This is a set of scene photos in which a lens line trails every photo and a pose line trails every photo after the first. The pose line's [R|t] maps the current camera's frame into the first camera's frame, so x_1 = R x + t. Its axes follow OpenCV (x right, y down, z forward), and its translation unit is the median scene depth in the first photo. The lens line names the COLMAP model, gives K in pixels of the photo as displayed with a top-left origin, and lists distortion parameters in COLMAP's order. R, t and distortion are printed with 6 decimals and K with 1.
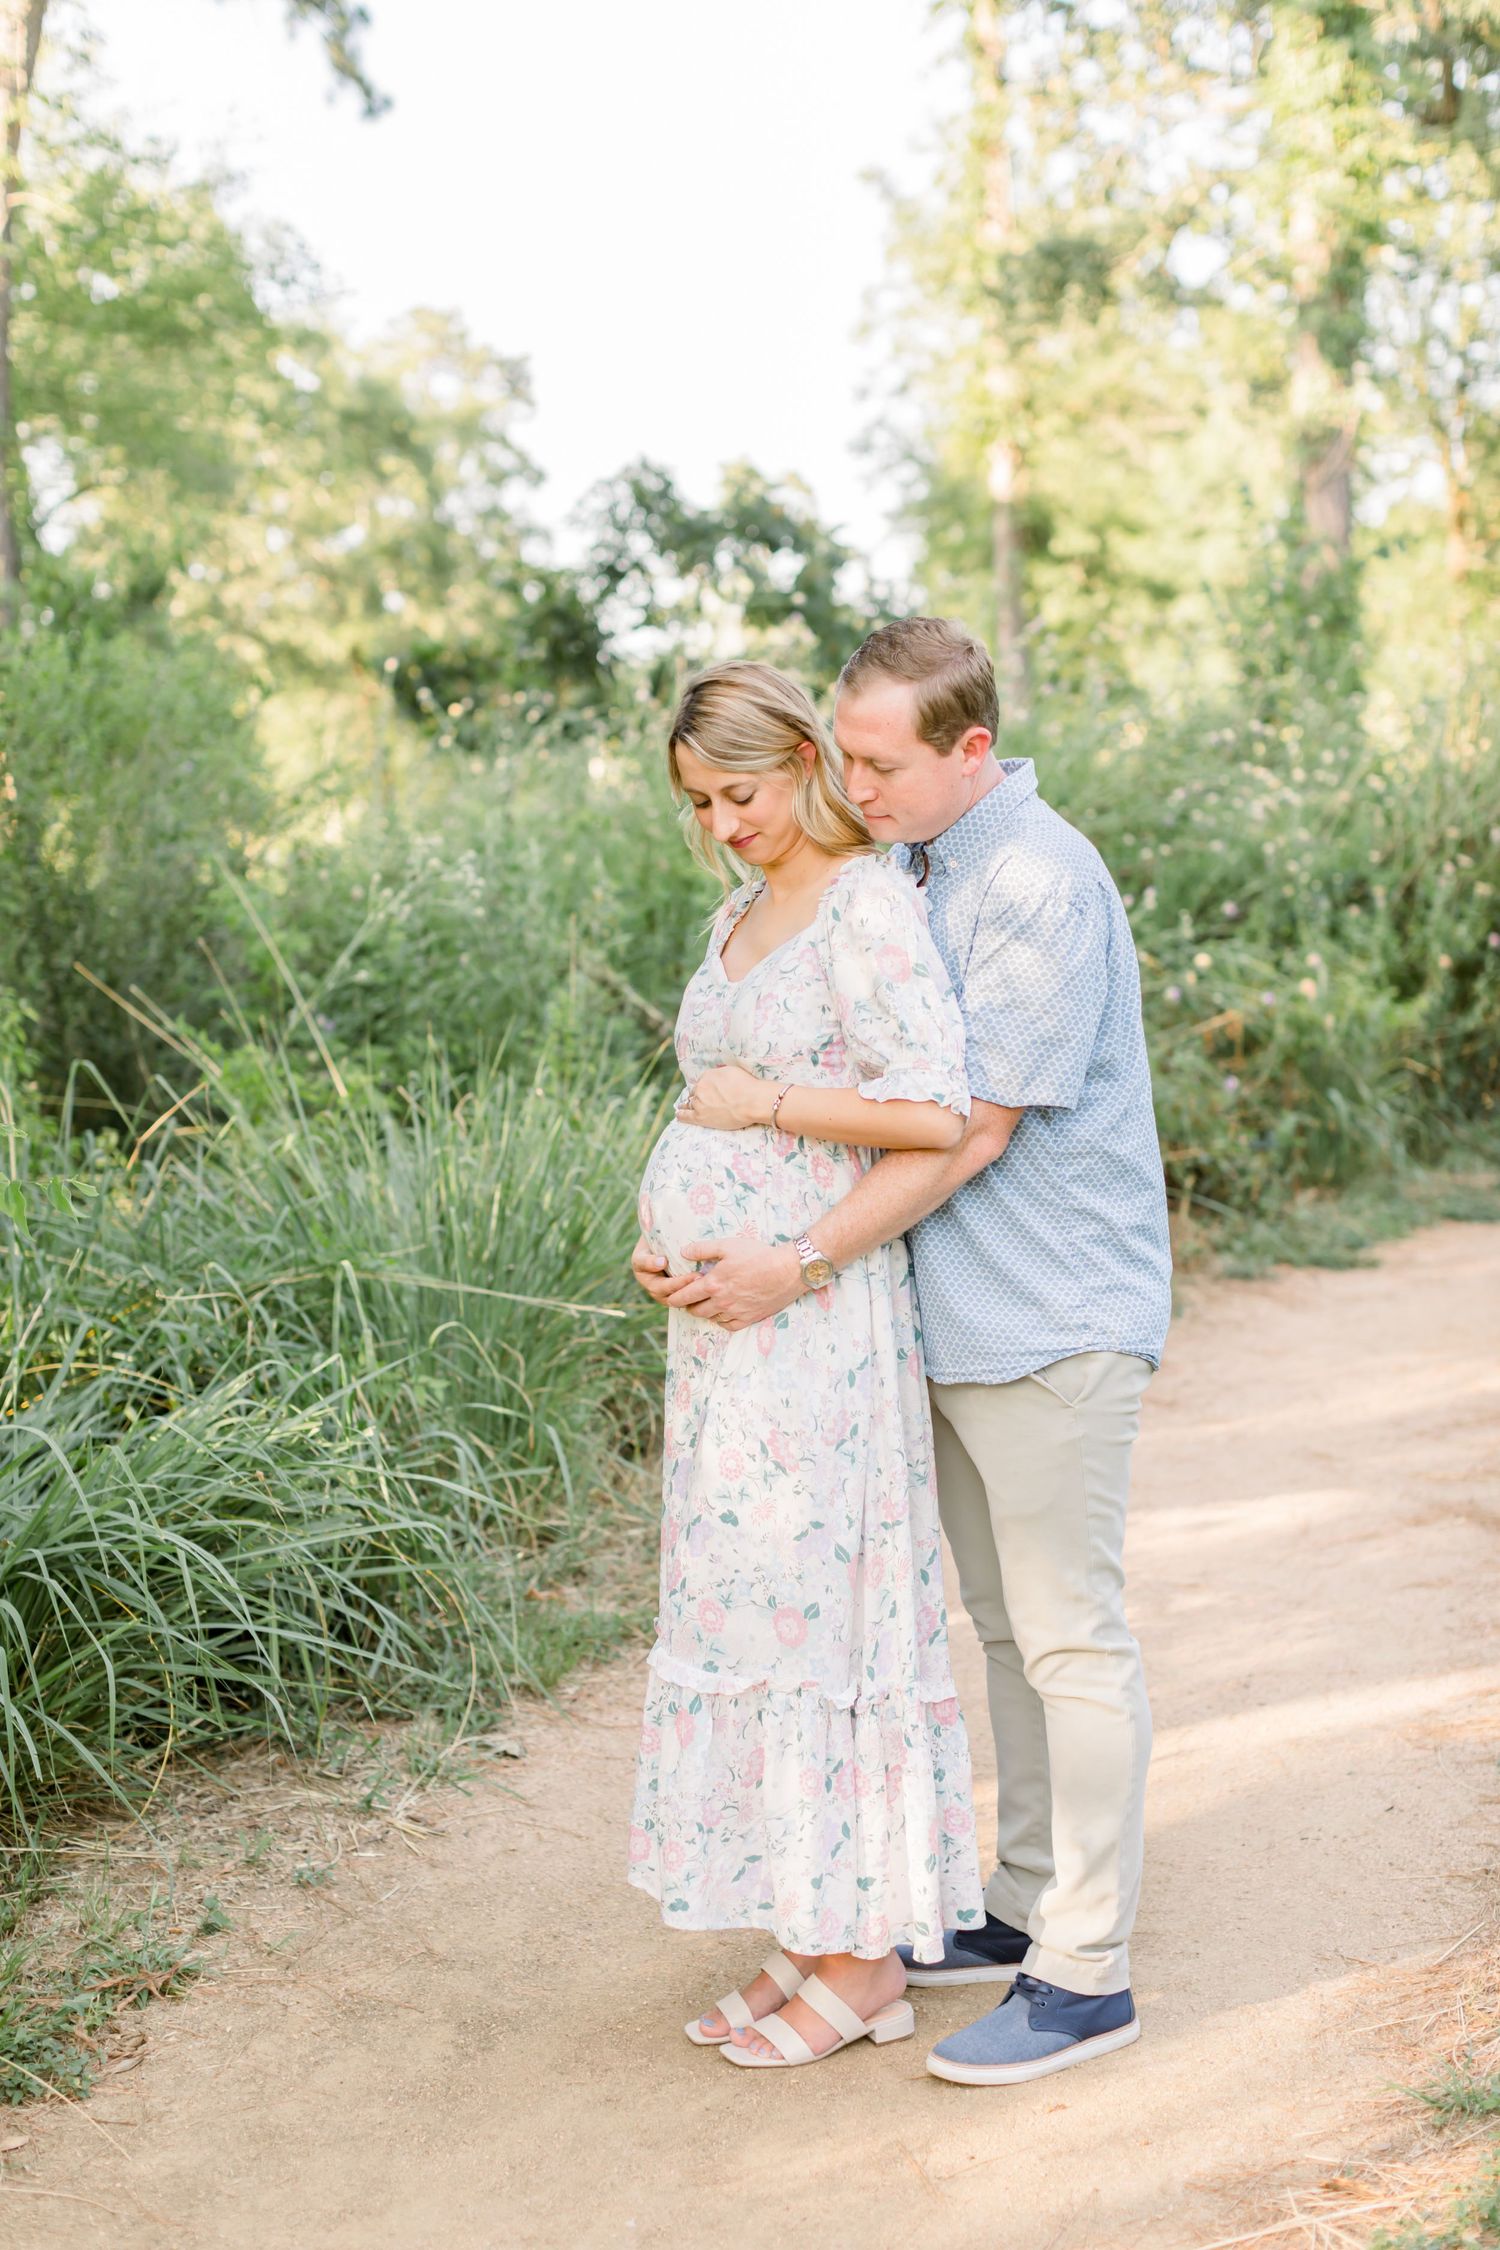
lens RADIAL K [[3273.8, 0, 731.3], [0, 3273.8, 1126.0], [0, 0, 1]] dist [0.028468, 0.000000]
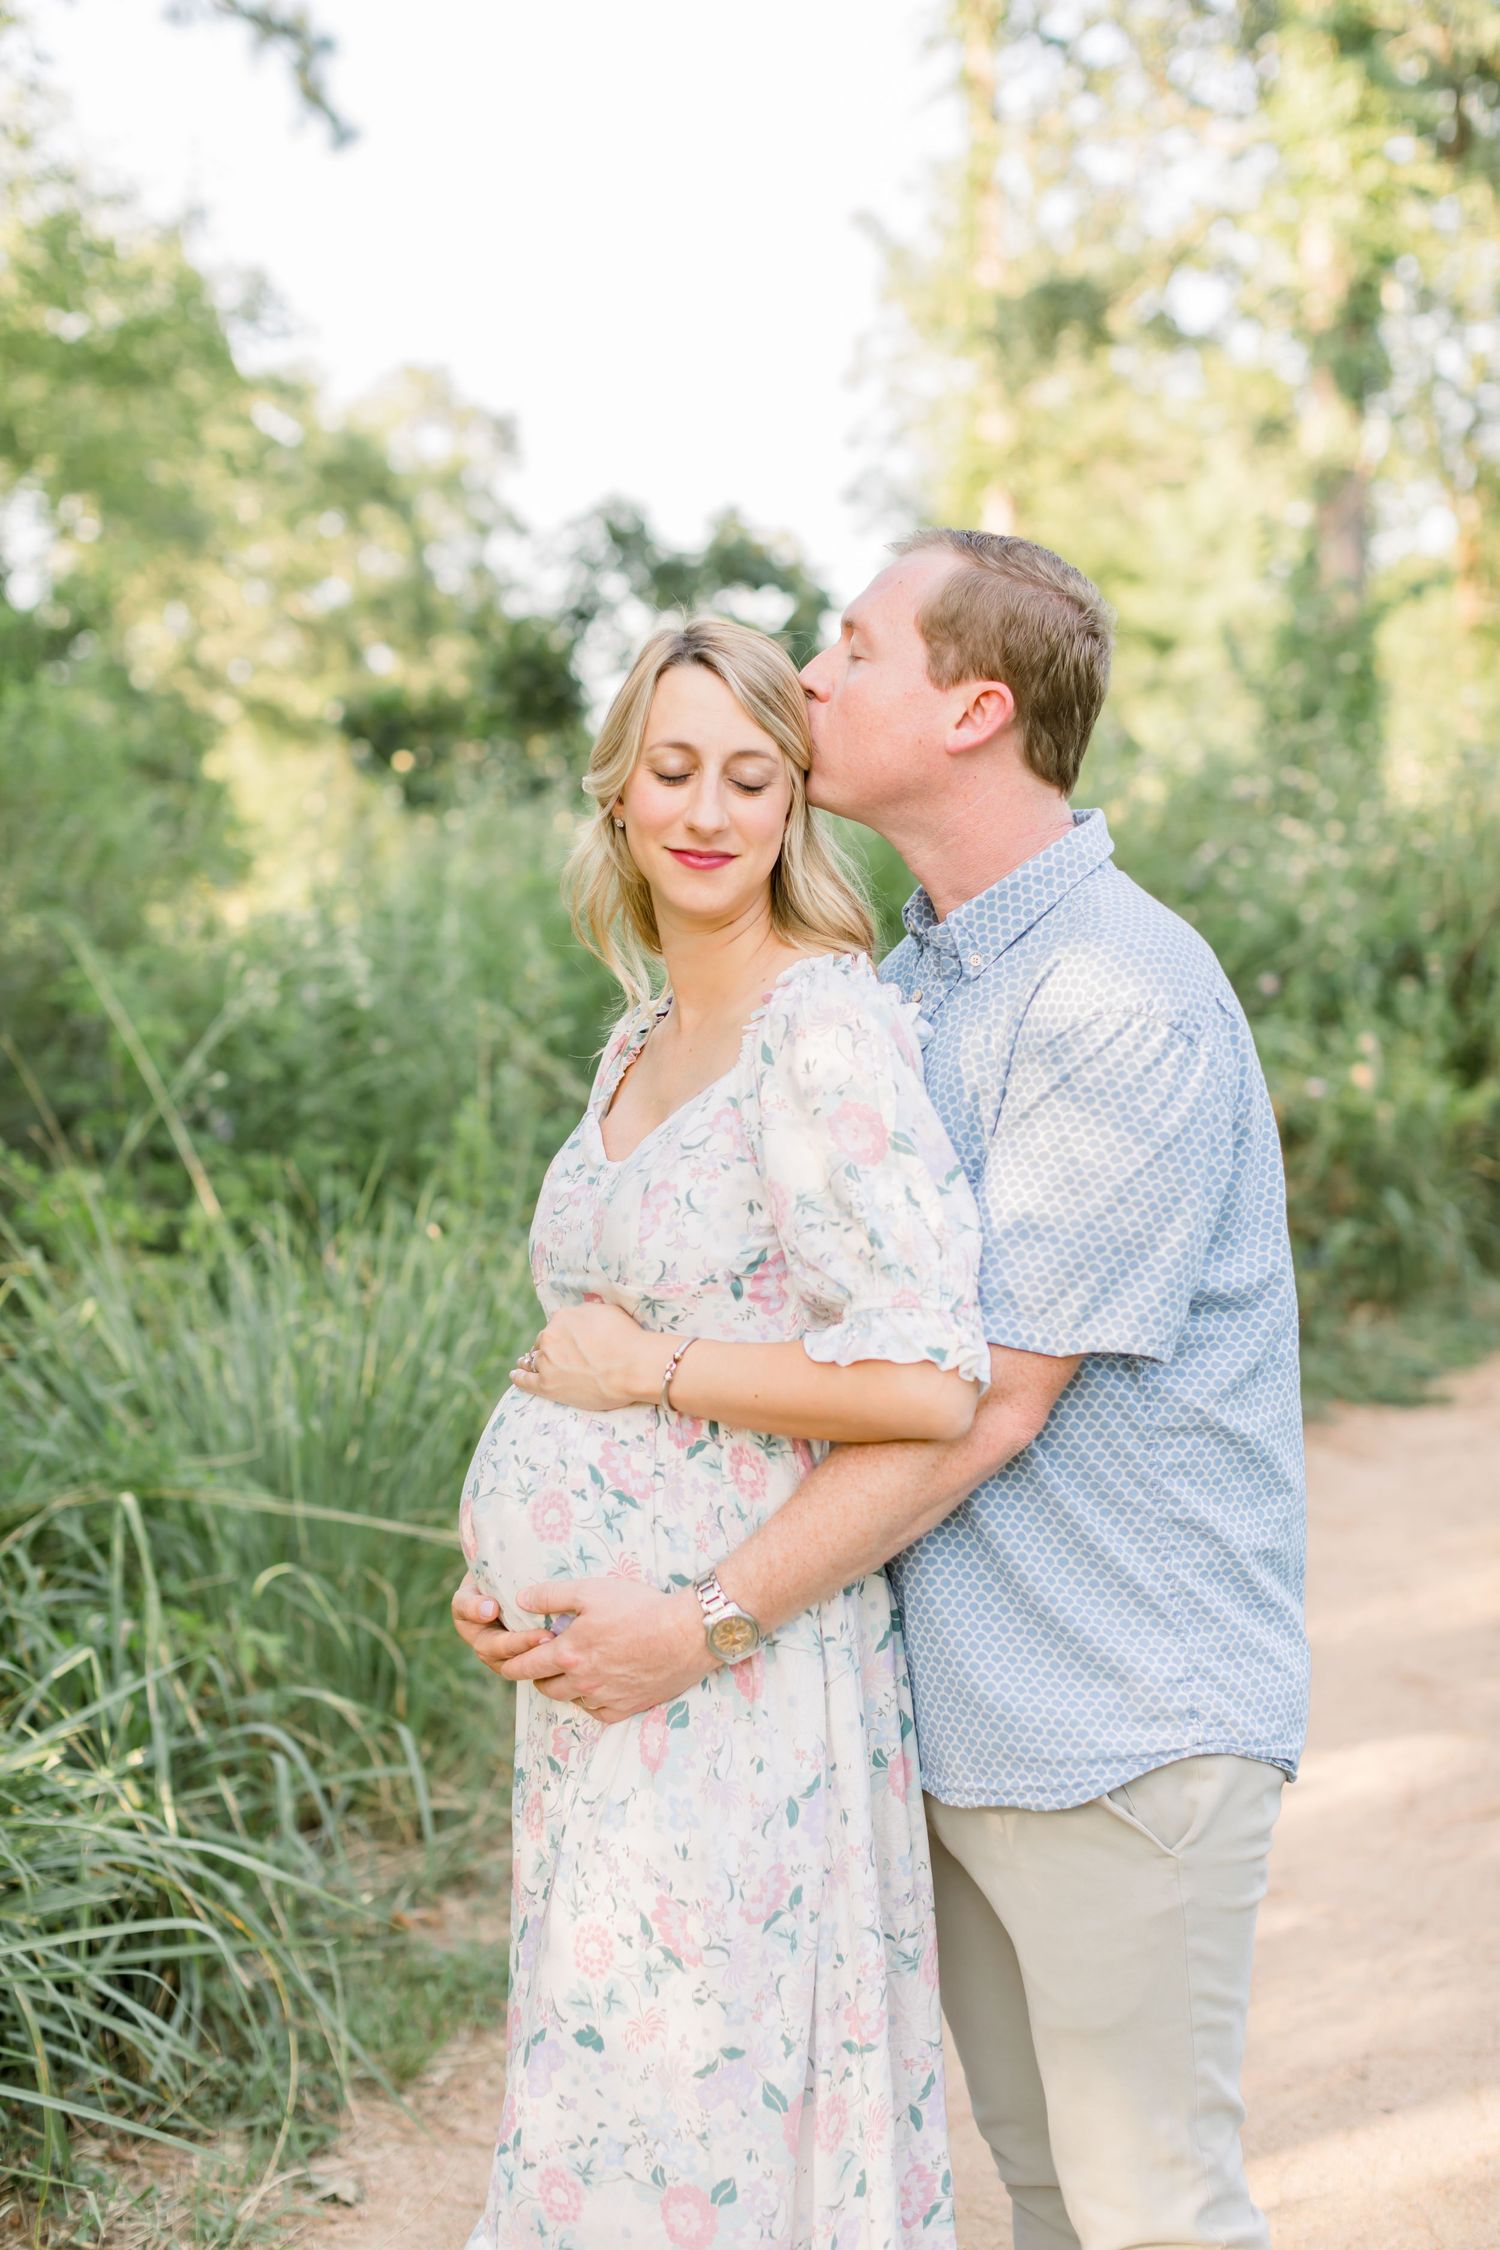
lens RADIAL K [[3273.8, 0, 722.7], [0, 3273.8, 1104.8], [0, 0, 1]] dist [0.028468, 0.000000]
pose [[0.999995, -0.002751, -0.001549, 0.007480], [0.002713, 0.999711, -0.023876, -0.012653], [0.001614, 0.023872, 0.999714, 0.119793]]
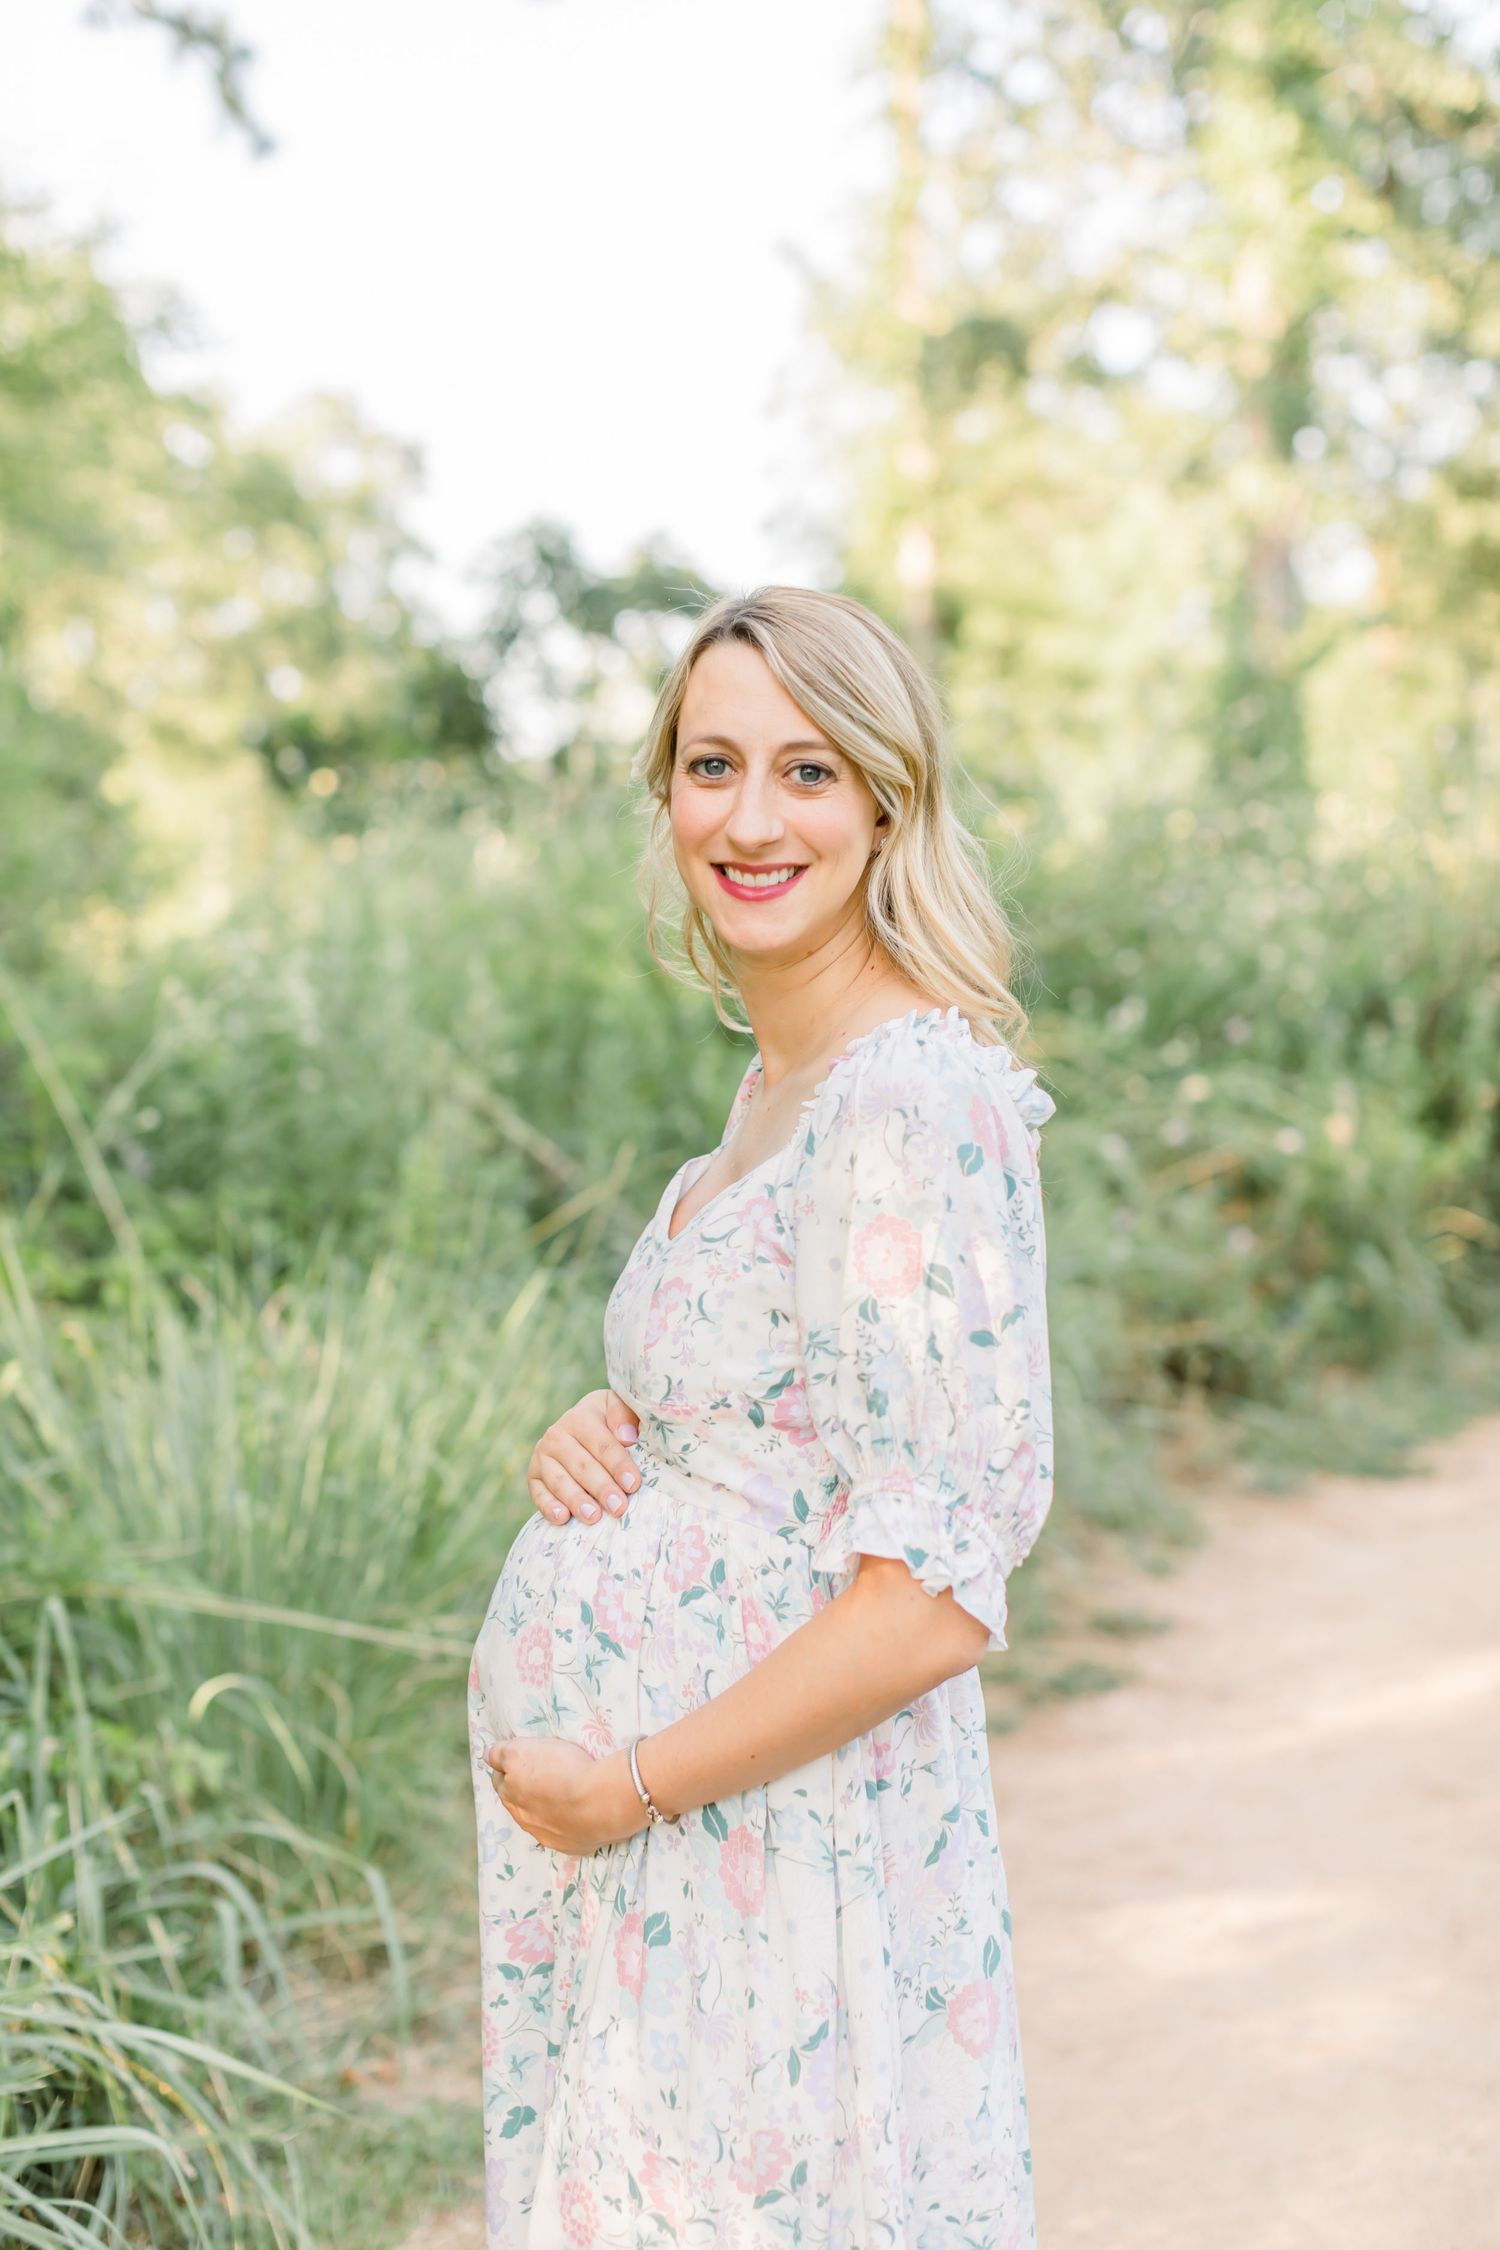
lens RADIAL K [[3273.8, 0, 733.2], [0, 3273.8, 1113.0], [0, 0, 1]] dist [0.028468, 0.000000]
pose [[0.999365, 0.013025, 0.033177, -0.003321], [-0.011968, 0.999421, -0.031863, -0.015696], [-0.033573, 0.031445, 0.998941, 0.158558]]
